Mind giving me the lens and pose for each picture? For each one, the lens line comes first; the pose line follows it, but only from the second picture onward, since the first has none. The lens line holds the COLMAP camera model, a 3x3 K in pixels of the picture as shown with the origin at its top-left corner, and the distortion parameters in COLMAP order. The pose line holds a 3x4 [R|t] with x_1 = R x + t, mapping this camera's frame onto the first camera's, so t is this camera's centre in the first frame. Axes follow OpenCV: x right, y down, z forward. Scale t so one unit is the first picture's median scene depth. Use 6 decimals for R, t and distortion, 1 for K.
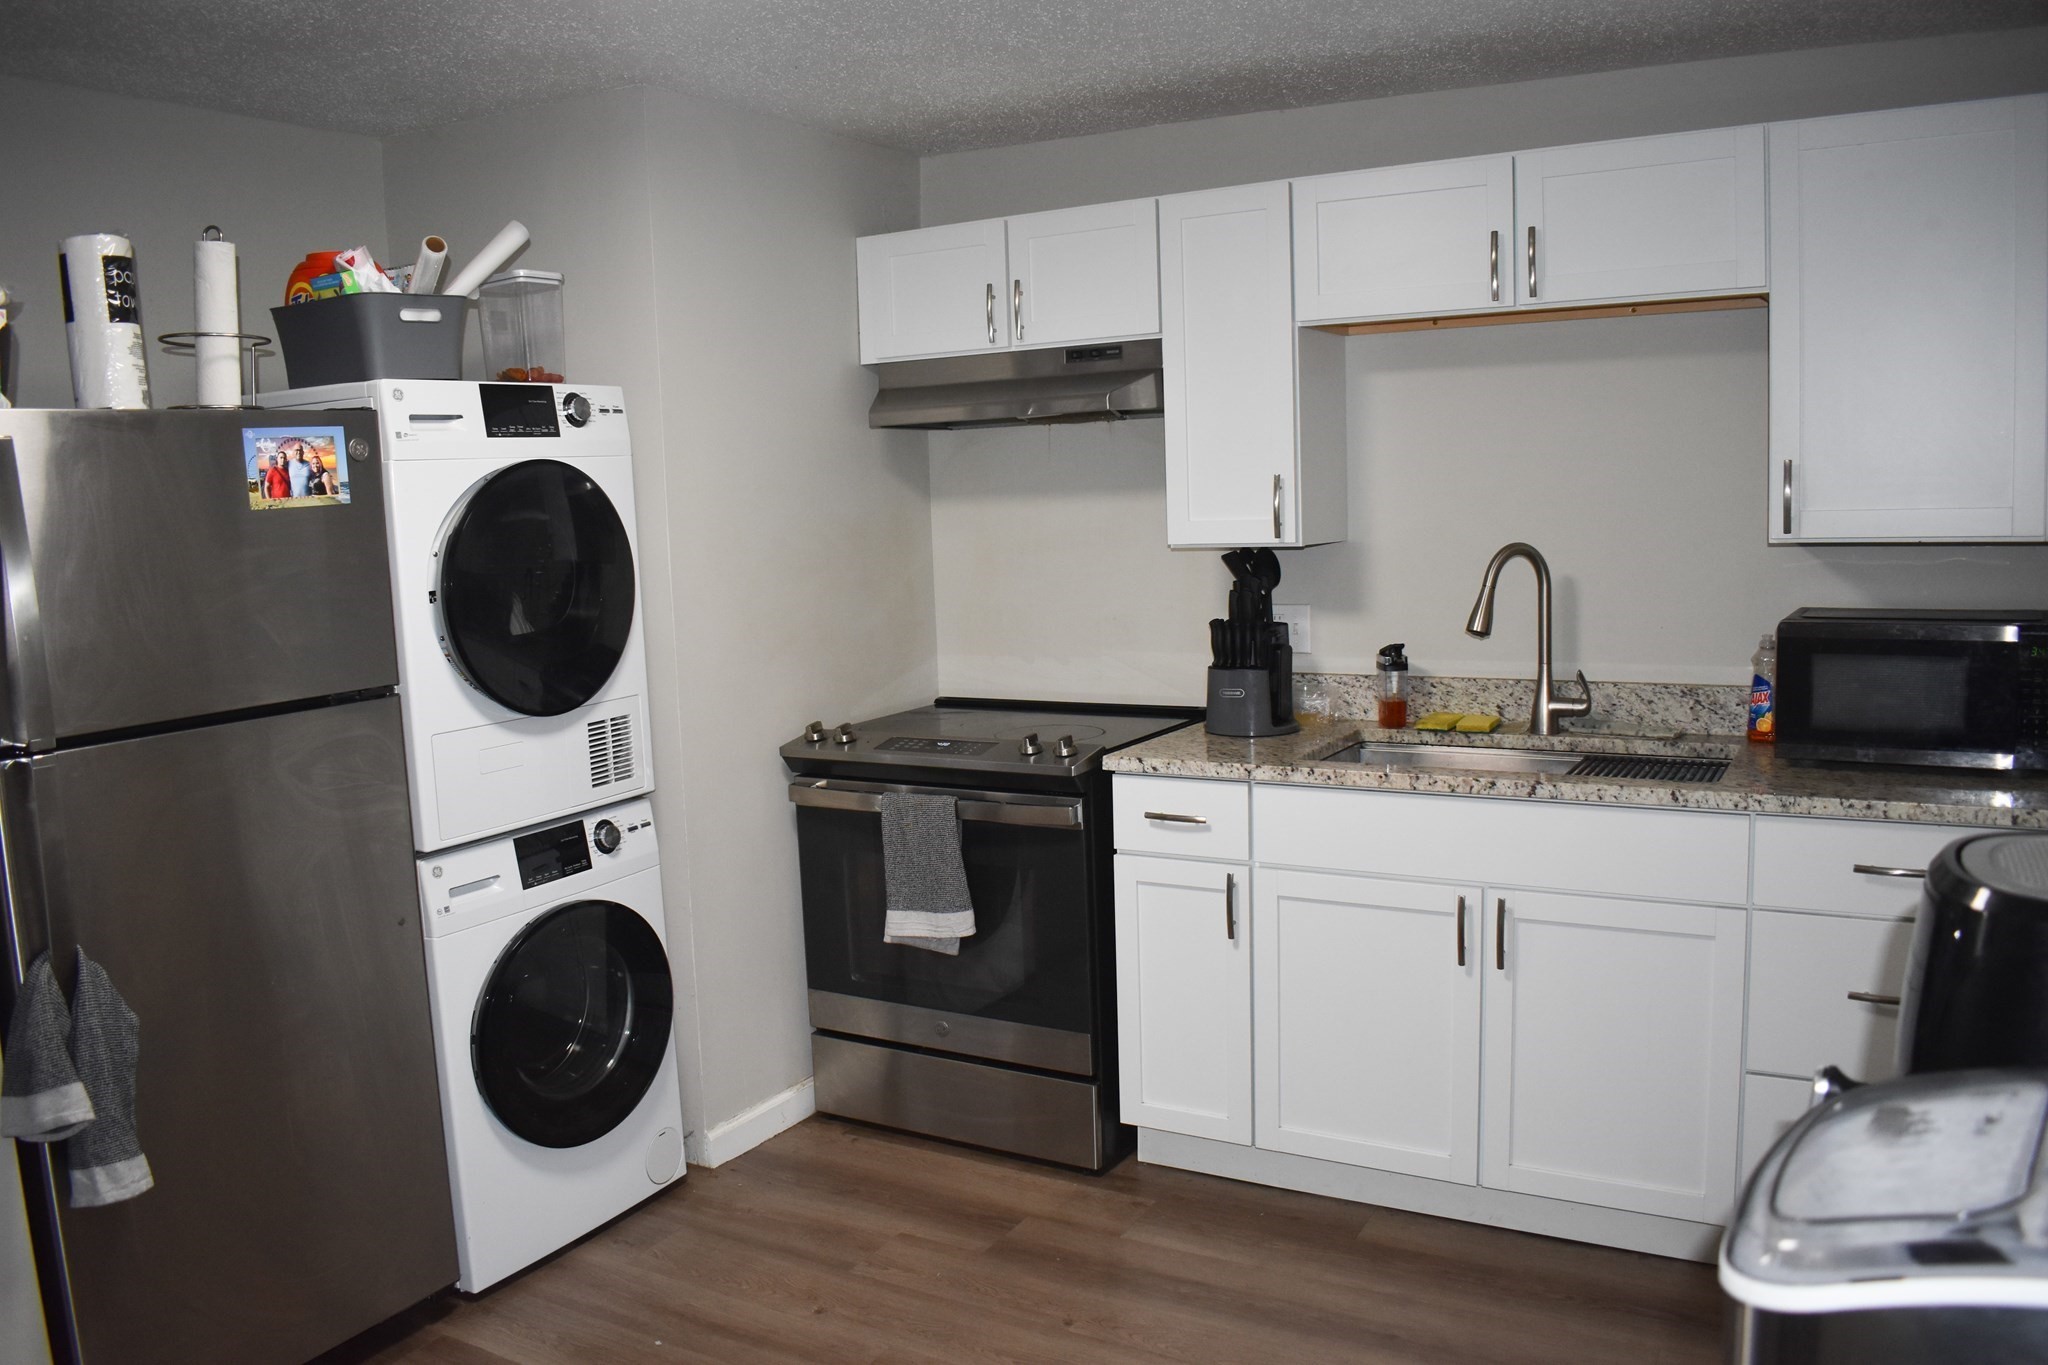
lens RADIAL K [[1595.0, 0, 1023.5], [0, 1595.0, 680.6], [0, 0, 1]] dist [-0.096986, 0.013116]
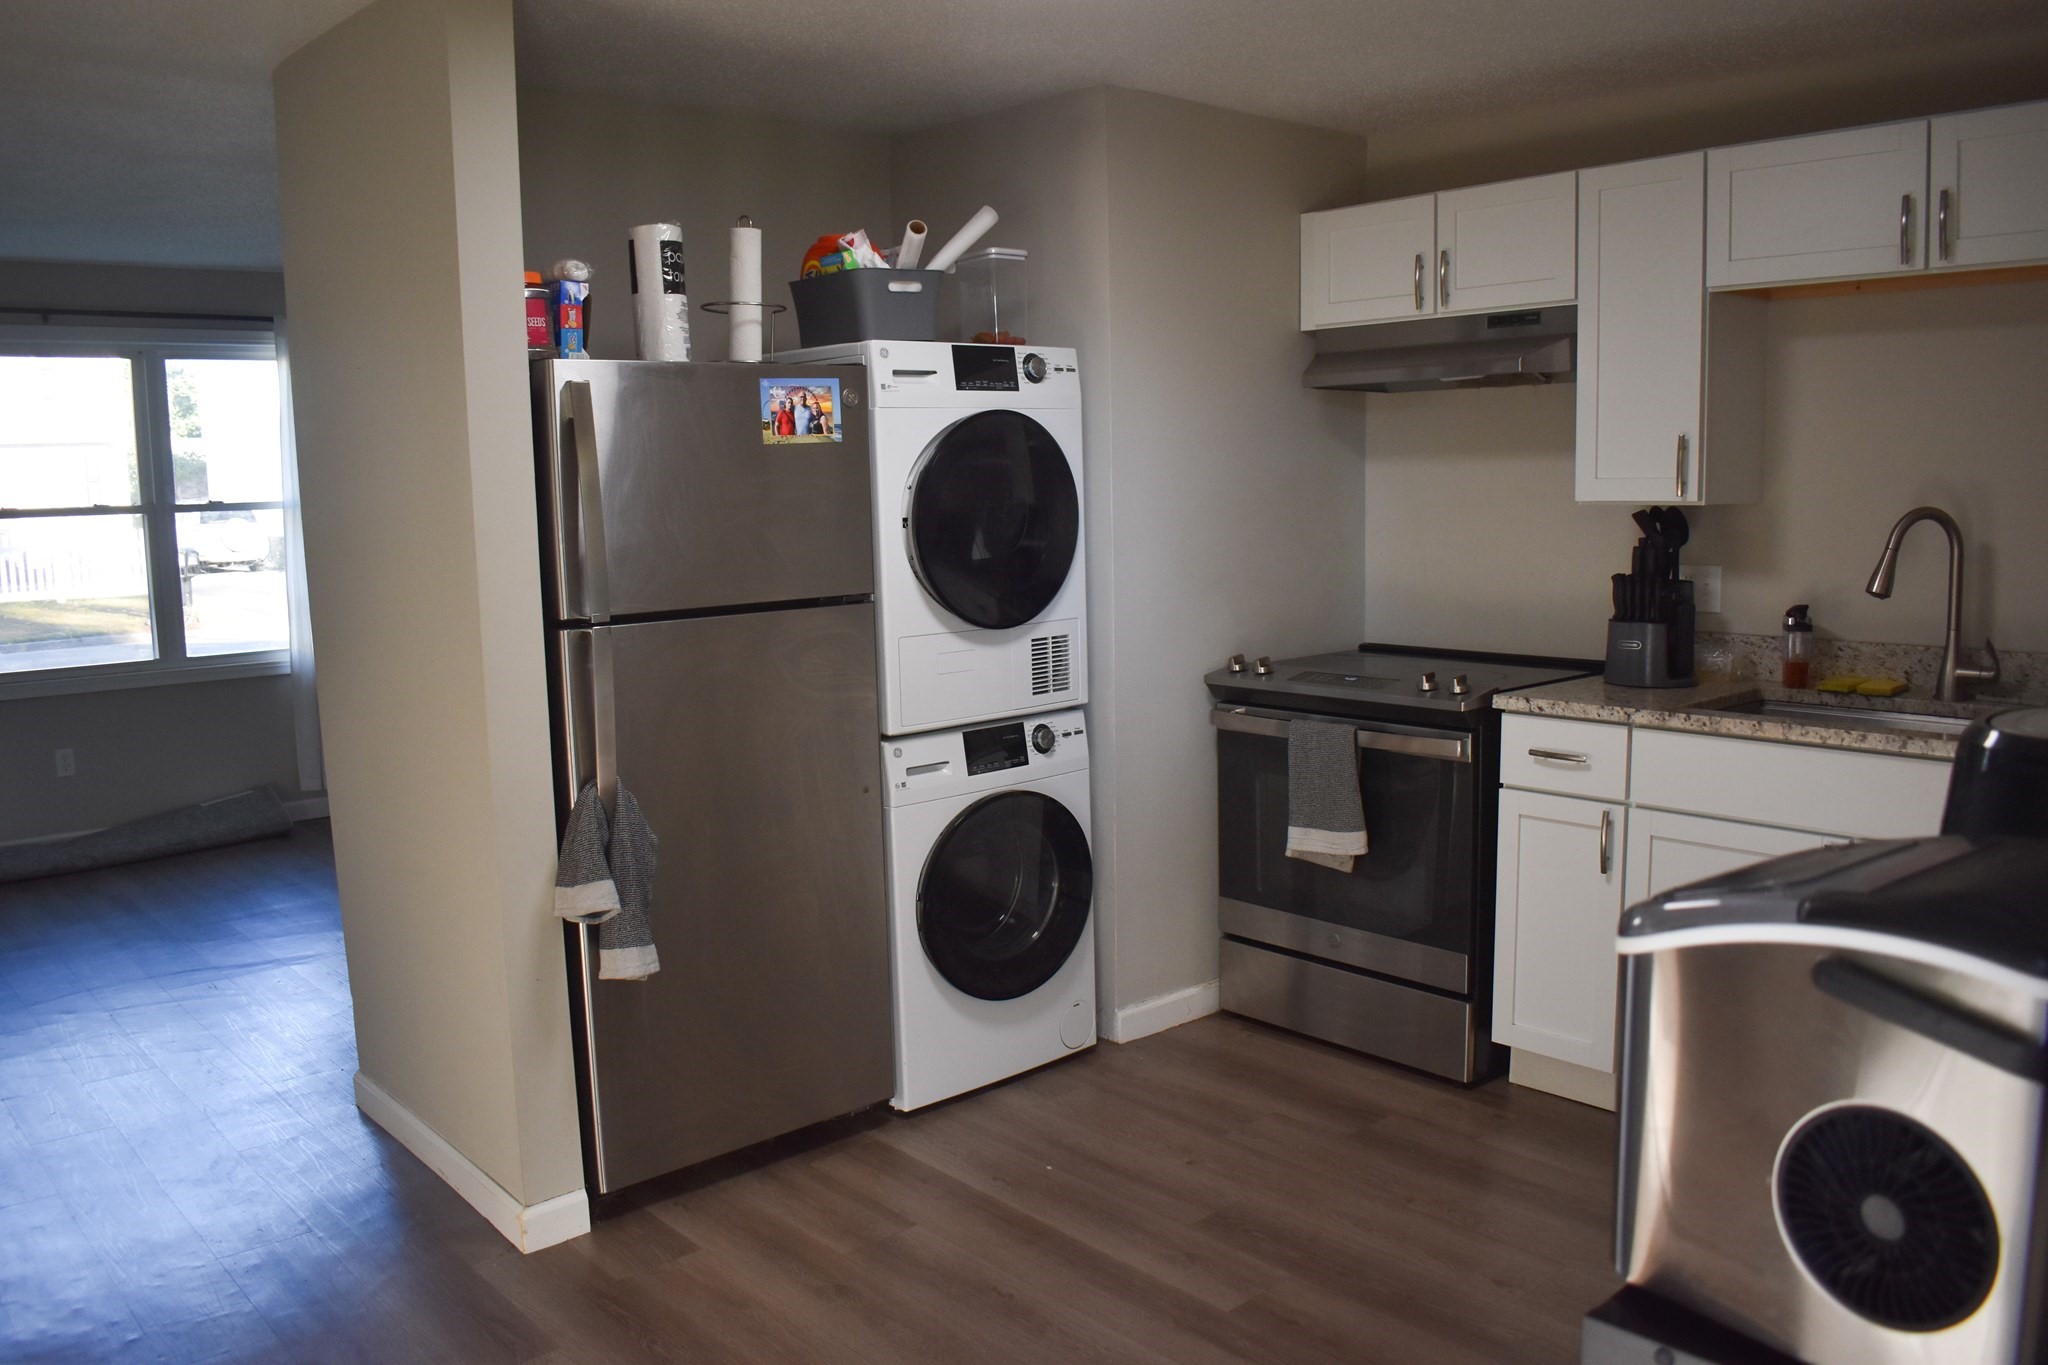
lens RADIAL K [[1595.0, 0, 1021.0], [0, 1595.0, 681.0], [0, 0, 1]] dist [-0.096986, 0.013116]
pose [[0.949358, 0.055531, -0.309252, 0.082153], [-0.051147, 0.998443, 0.022272, 0.032720], [0.310007, -0.005327, 0.950719, -0.115712]]
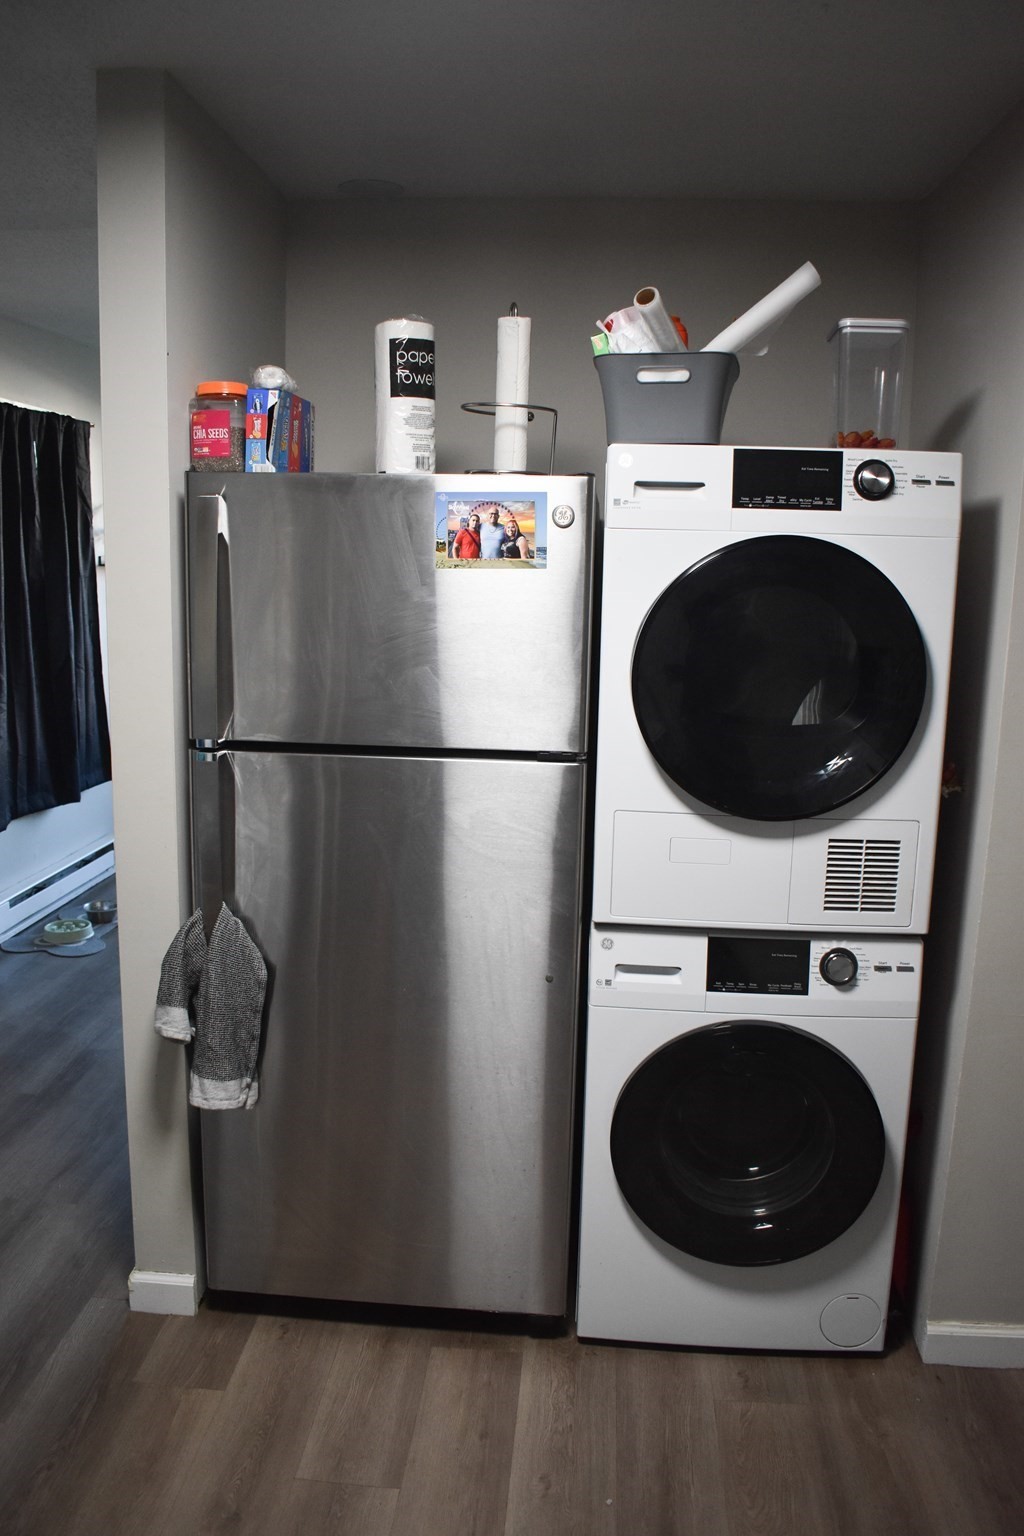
lens RADIAL K [[1196.3, 0, 505.9], [0, 1196.3, 775.5], [0, 0, 1]] dist [-0.096986, 0.013116]
pose [[0.424803, 0.210070, -0.880575, 0.228801], [-0.151766, 0.975464, 0.159492, -0.087638], [0.892474, 0.065889, 0.446262, 0.552517]]
